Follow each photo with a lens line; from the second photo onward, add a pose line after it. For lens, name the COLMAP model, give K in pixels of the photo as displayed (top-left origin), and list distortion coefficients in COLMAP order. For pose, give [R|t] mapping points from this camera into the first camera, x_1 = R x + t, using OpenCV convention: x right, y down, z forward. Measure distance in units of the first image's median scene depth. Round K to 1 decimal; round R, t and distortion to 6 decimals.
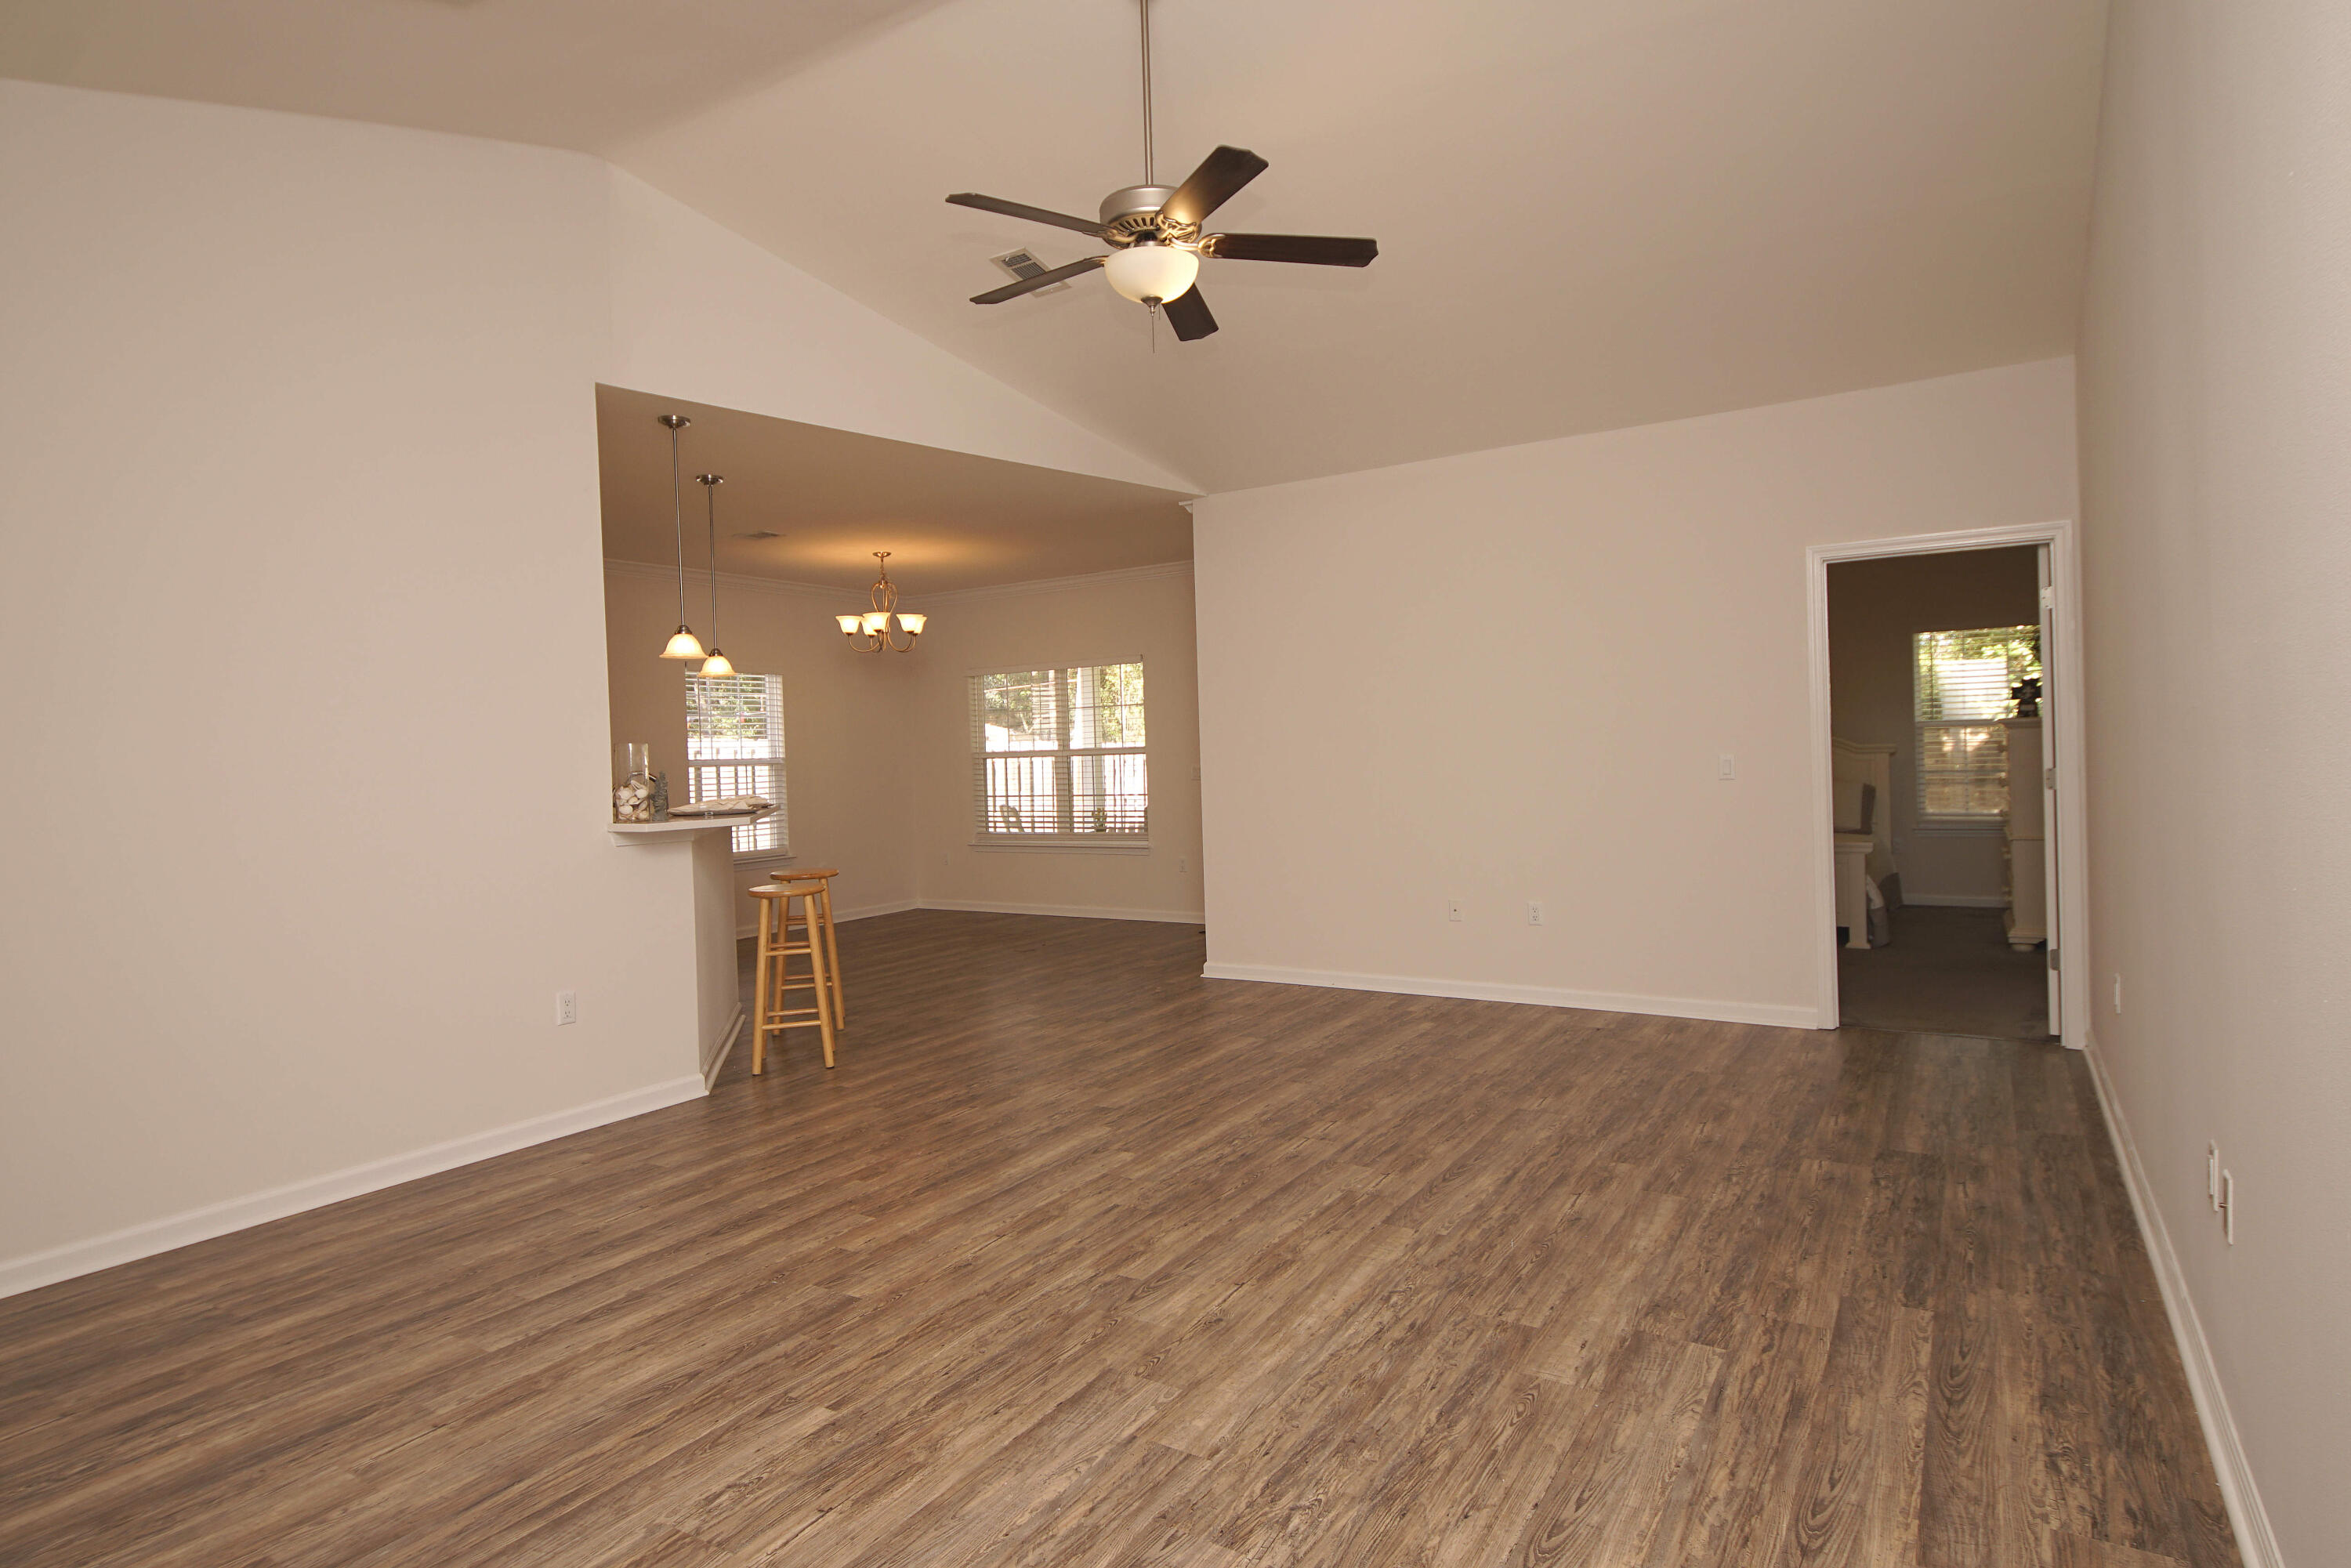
lens RADIAL K [[1257.2, 0, 1154.8], [0, 1257.2, 767.4], [0, 0, 1]] dist [0.040180, -0.038751]
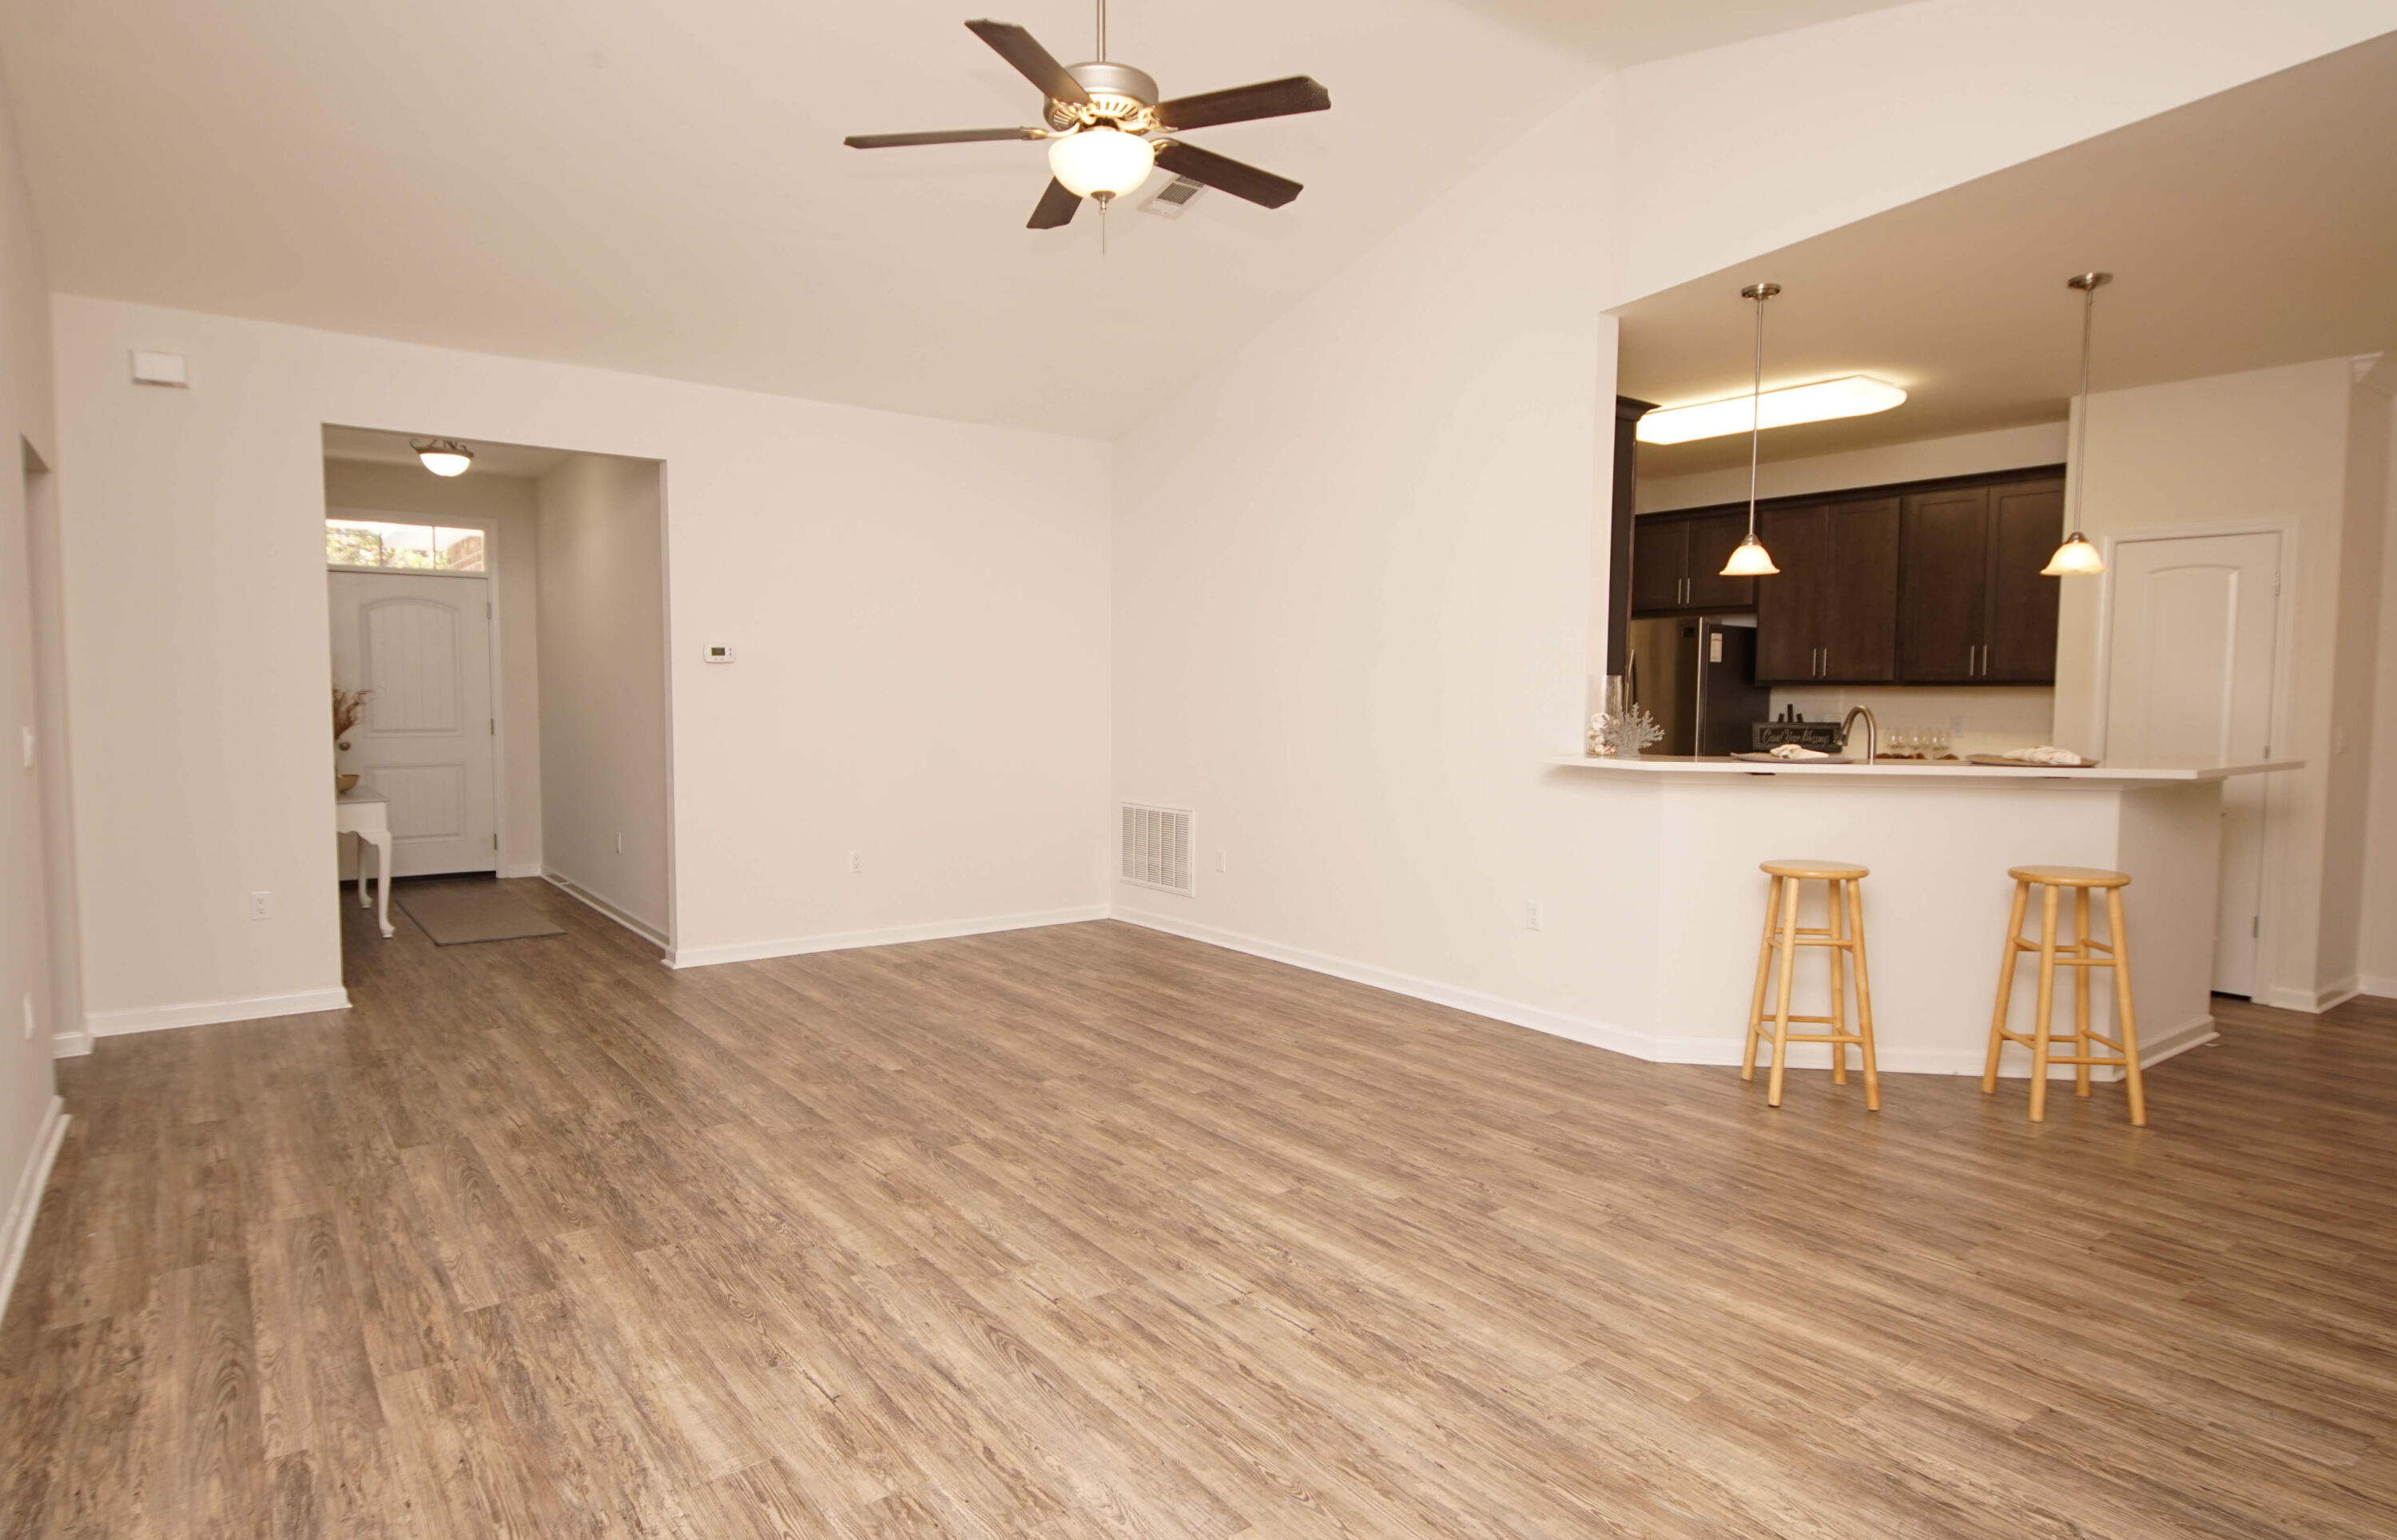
lens RADIAL K [[1307.2, 0, 1173.5], [0, 1307.2, 765.3], [0, 0, 1]] dist [0.037389, -0.032569]
pose [[-0.357293, 0.084652, -0.930148, 0.952353], [-0.004760, 0.995706, 0.092447, -0.060372], [0.933980, 0.037458, -0.355356, 1.508751]]
